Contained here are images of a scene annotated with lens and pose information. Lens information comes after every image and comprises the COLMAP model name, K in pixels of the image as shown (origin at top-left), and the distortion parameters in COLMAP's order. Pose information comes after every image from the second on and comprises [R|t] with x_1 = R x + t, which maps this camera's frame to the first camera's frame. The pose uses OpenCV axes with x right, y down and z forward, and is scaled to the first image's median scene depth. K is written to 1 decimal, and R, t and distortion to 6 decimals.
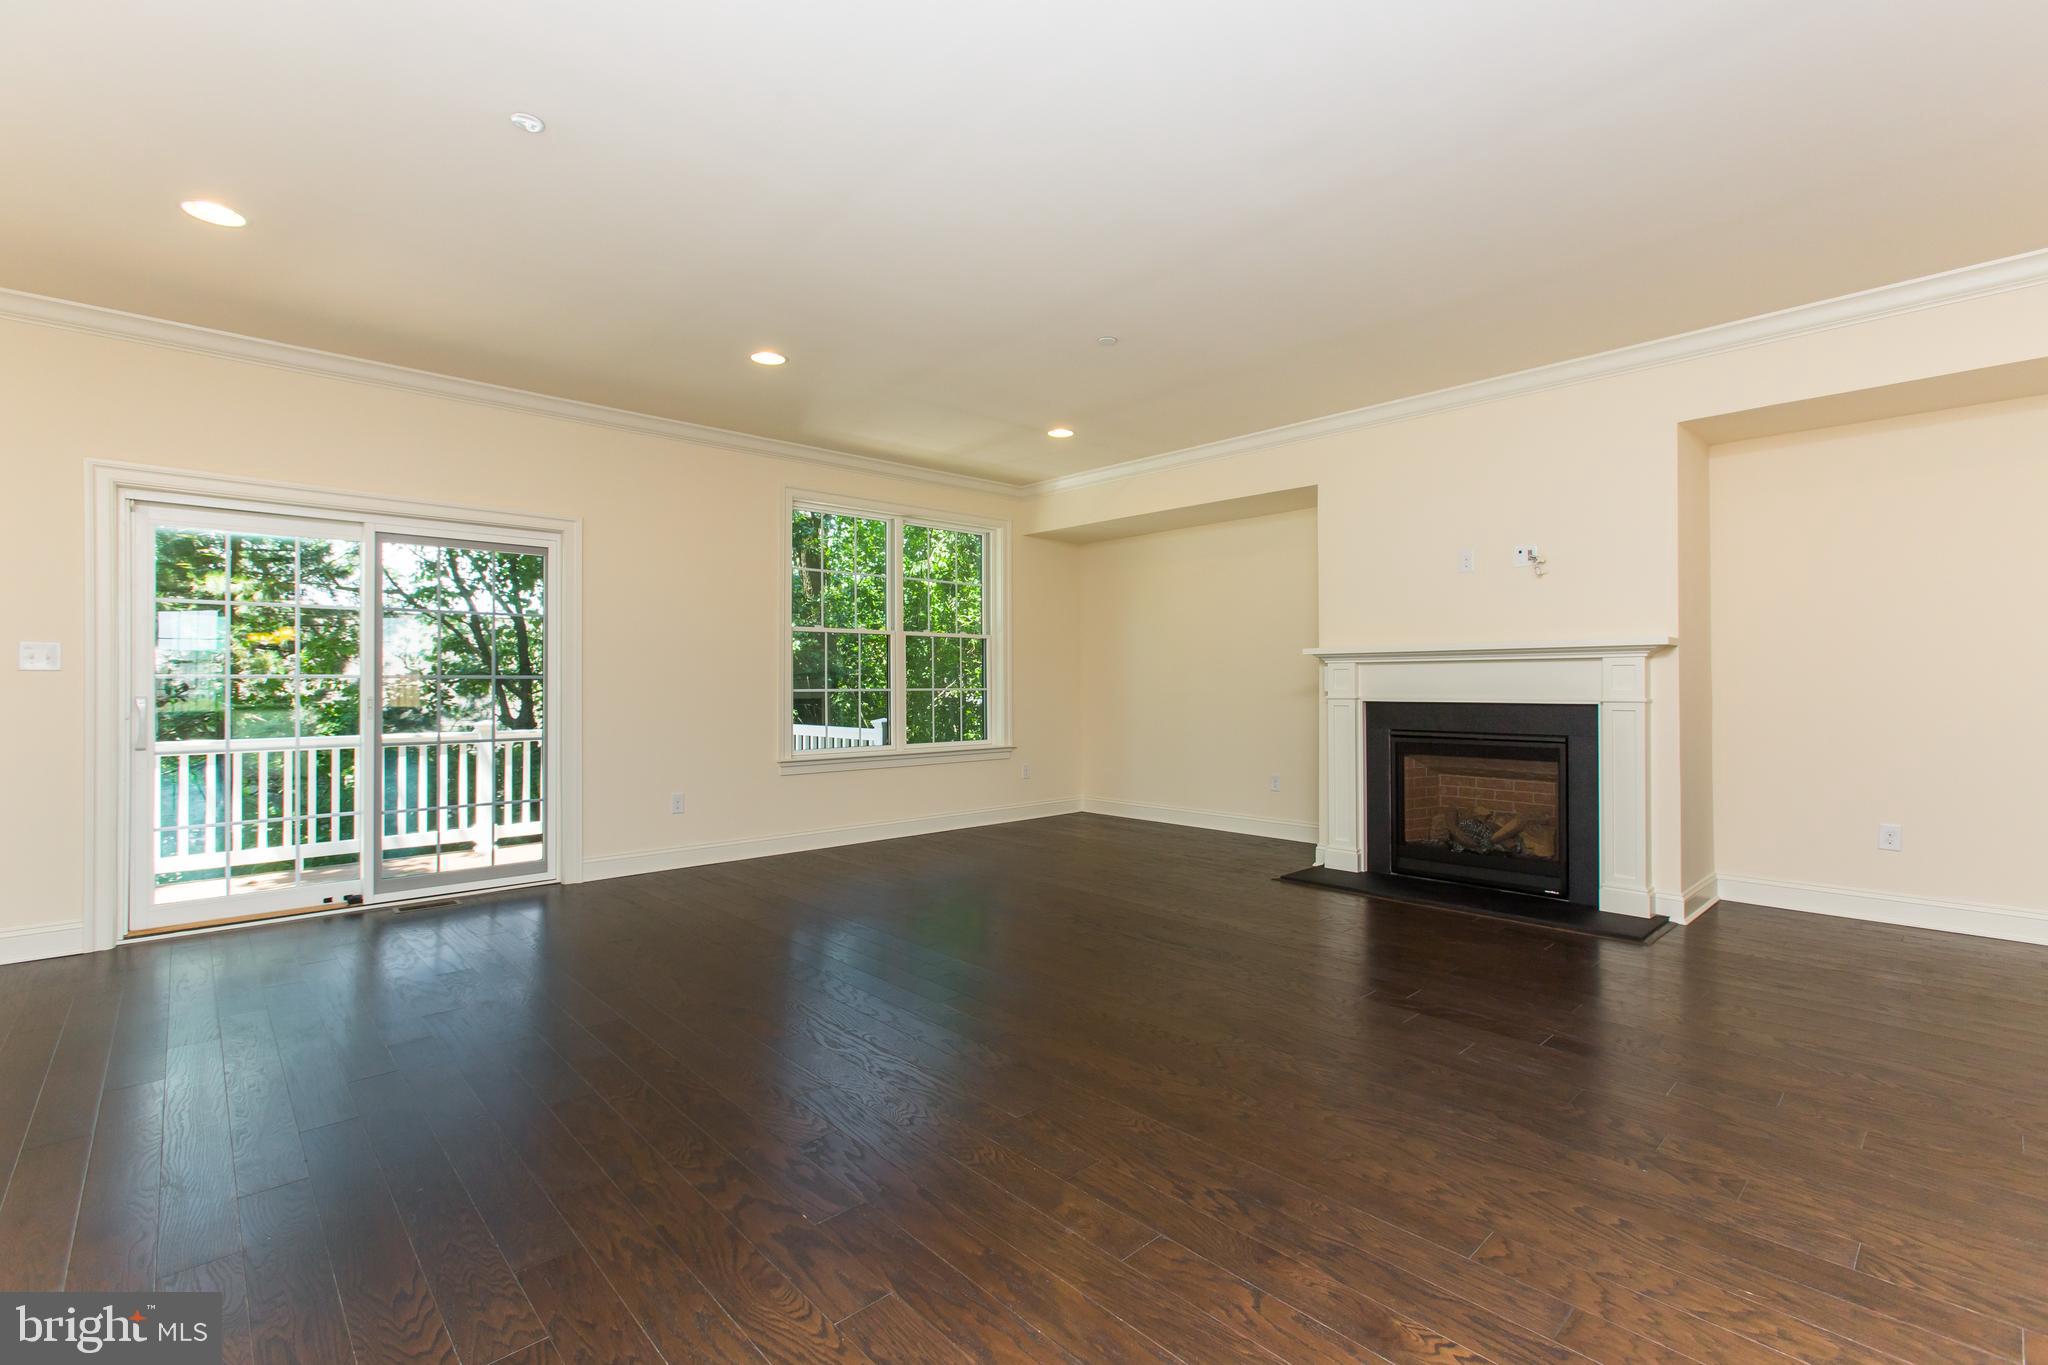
lens RADIAL K [[925.4, 0, 1019.6], [0, 925.4, 681.0], [0, 0, 1]] dist [-0.005312, -0.000407]
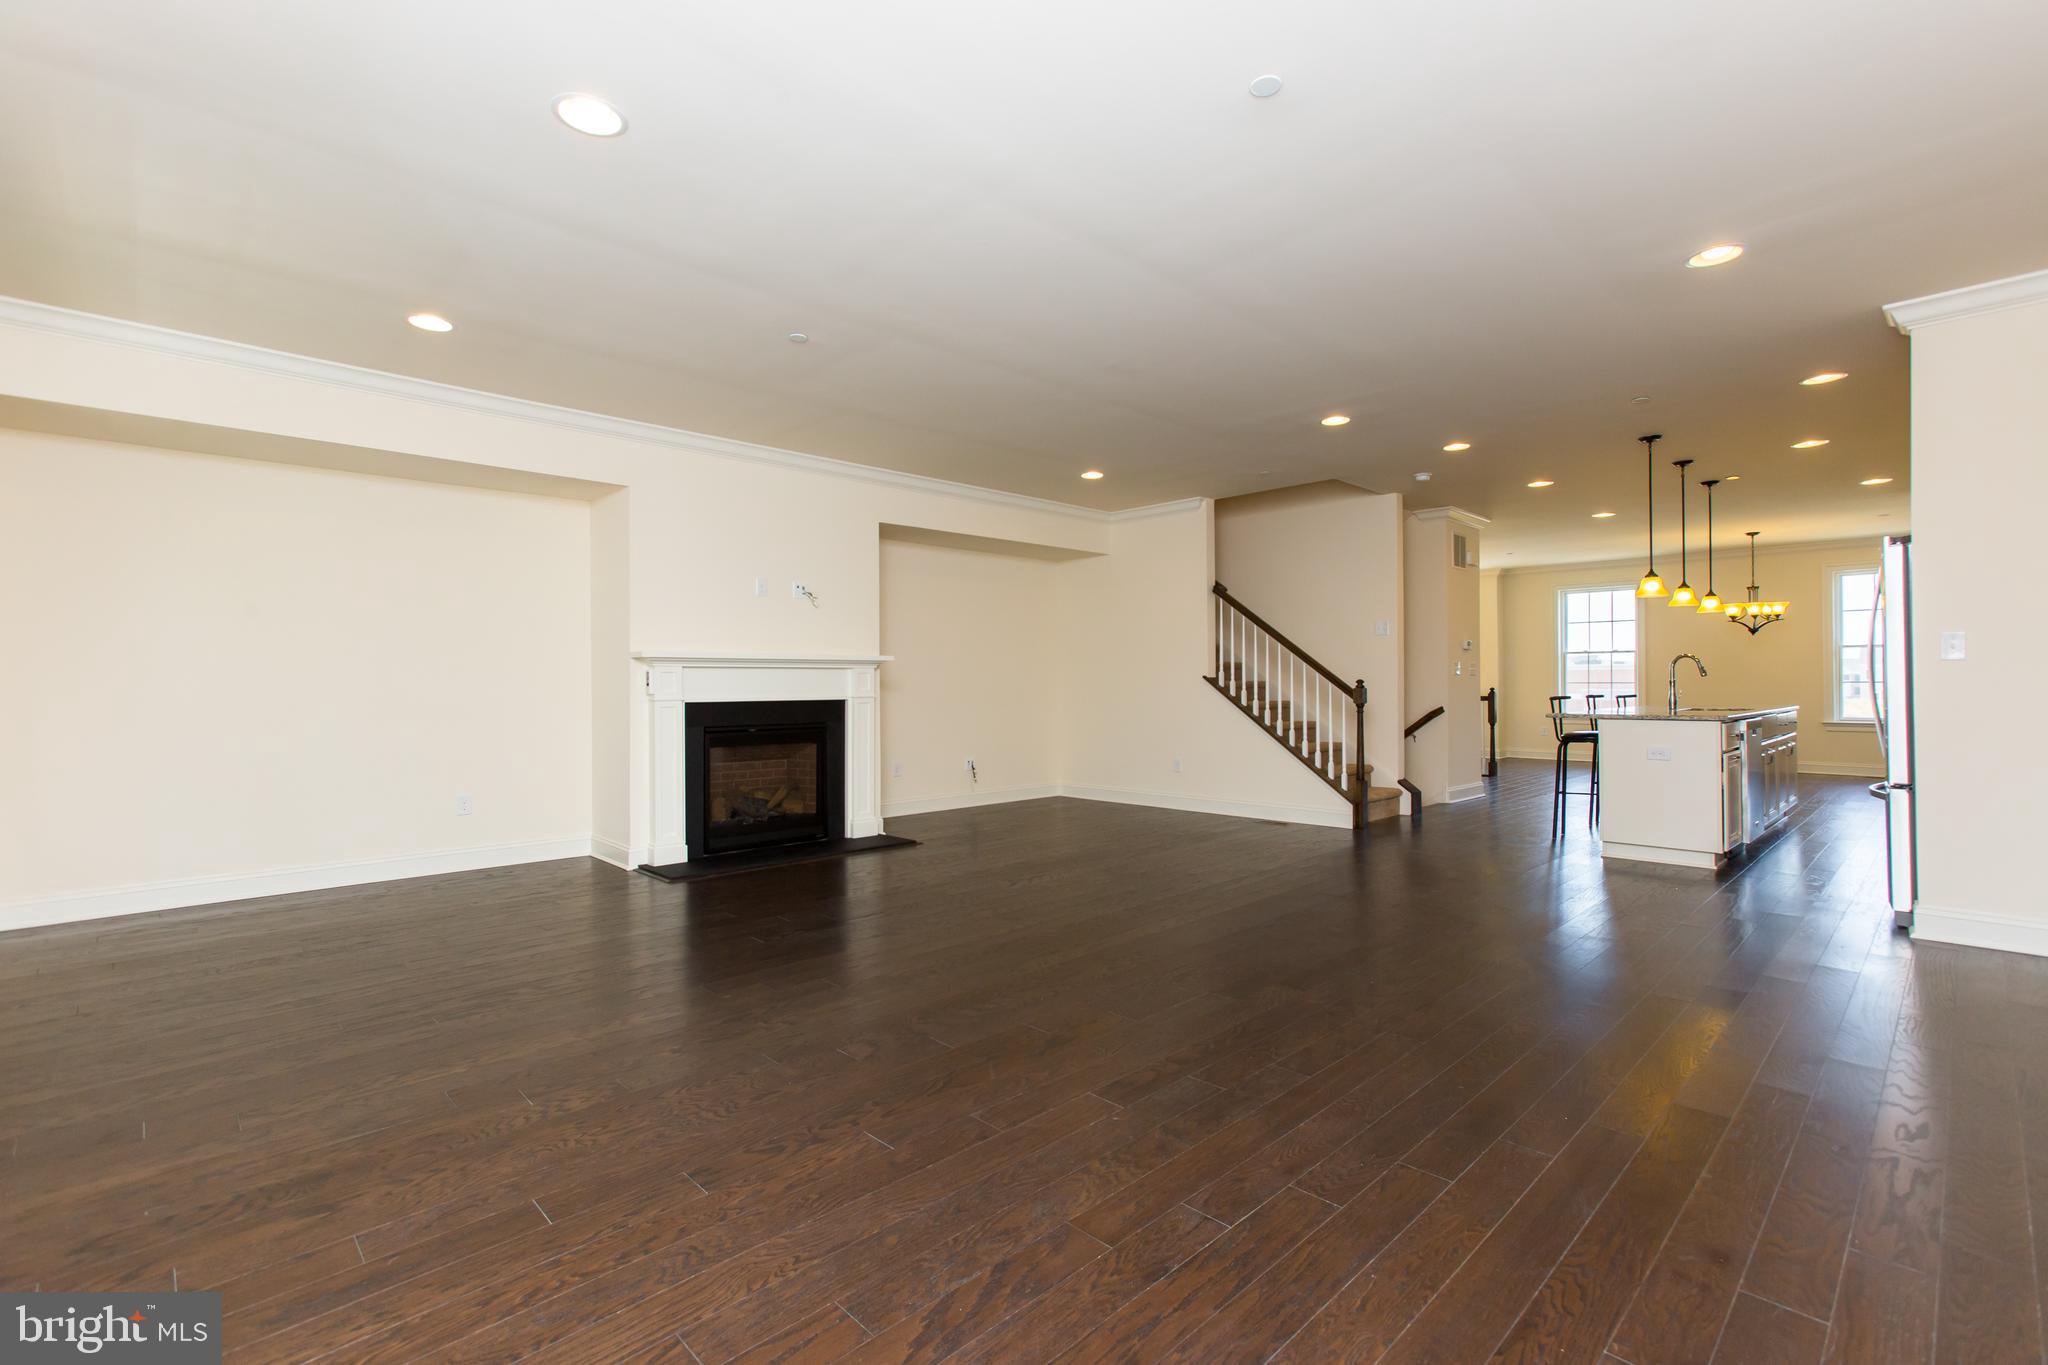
lens RADIAL K [[925.4, 0, 1022.0], [0, 925.4, 674.9], [0, 0, 1]] dist [-0.005312, -0.000407]
pose [[-0.042095, 0.012943, 0.999030, -0.775280], [-0.000091, 0.999916, -0.012958, 0.004667], [-0.999114, -0.000636, -0.042090, 0.707155]]
